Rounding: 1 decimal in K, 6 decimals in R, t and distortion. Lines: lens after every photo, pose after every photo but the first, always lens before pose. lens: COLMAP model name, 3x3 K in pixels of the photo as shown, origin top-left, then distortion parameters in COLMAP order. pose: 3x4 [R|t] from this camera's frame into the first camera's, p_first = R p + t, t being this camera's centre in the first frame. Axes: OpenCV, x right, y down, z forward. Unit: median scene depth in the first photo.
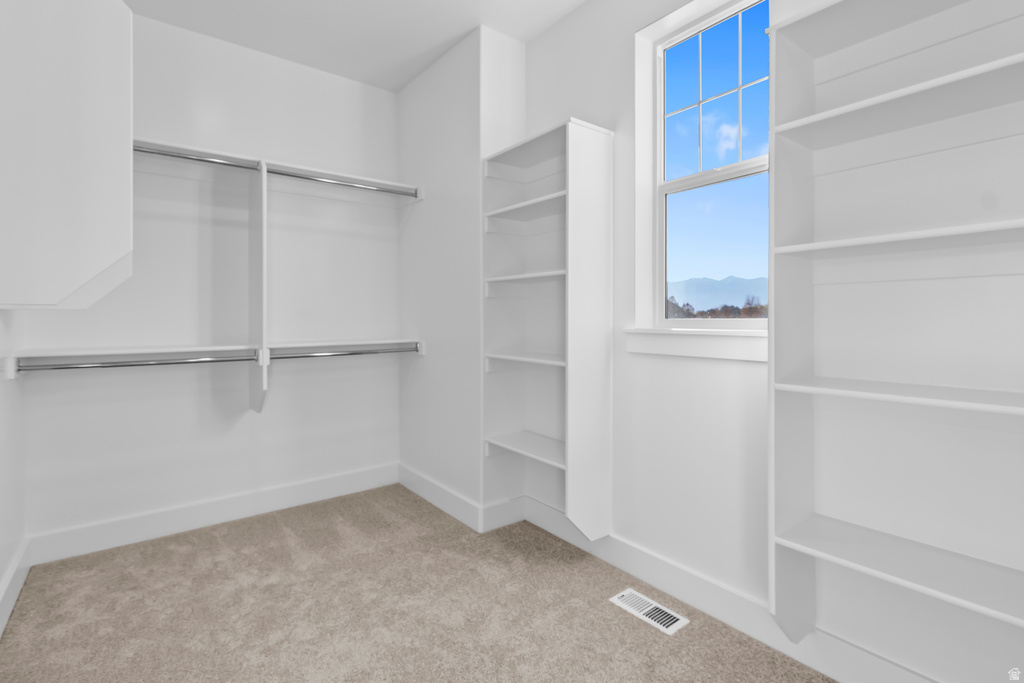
lens RADIAL K [[481.5, 0, 501.8], [0, 481.5, 320.3], [0, 0, 1]] dist [0.012685, -0.000801]
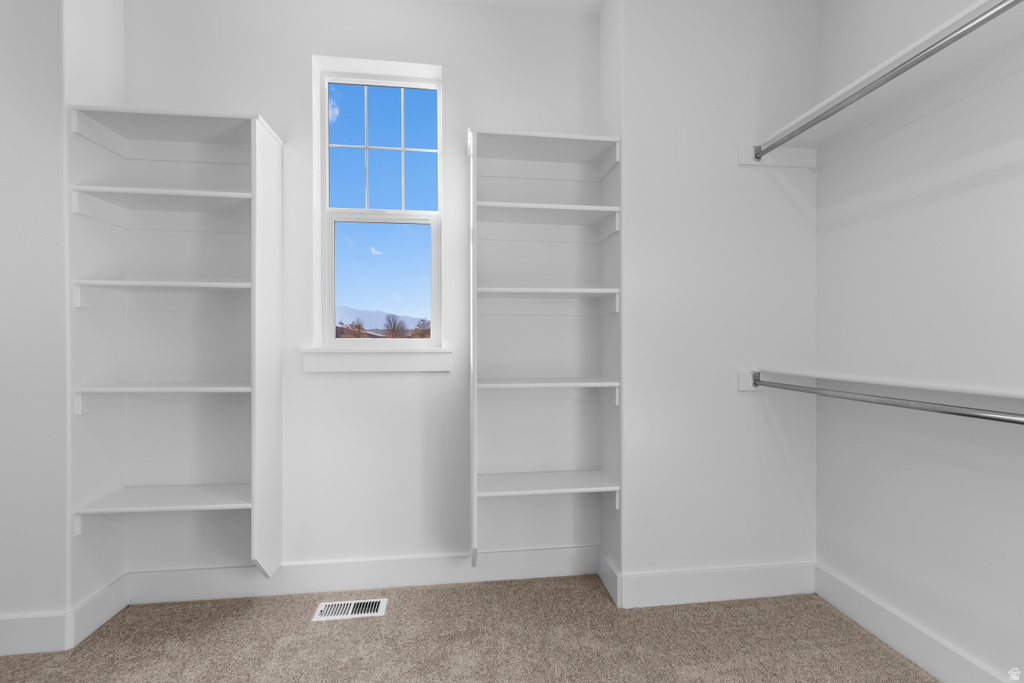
lens RADIAL K [[481.5, 0, 509.9], [0, 481.5, 341.4], [0, 0, 1]] dist [0.012685, -0.000801]
pose [[0.514049, -0.000933, 0.857760, -0.378744], [0.001188, 0.999999, 0.000376, 0.003583], [-0.857760, 0.000826, 0.514050, 0.126382]]
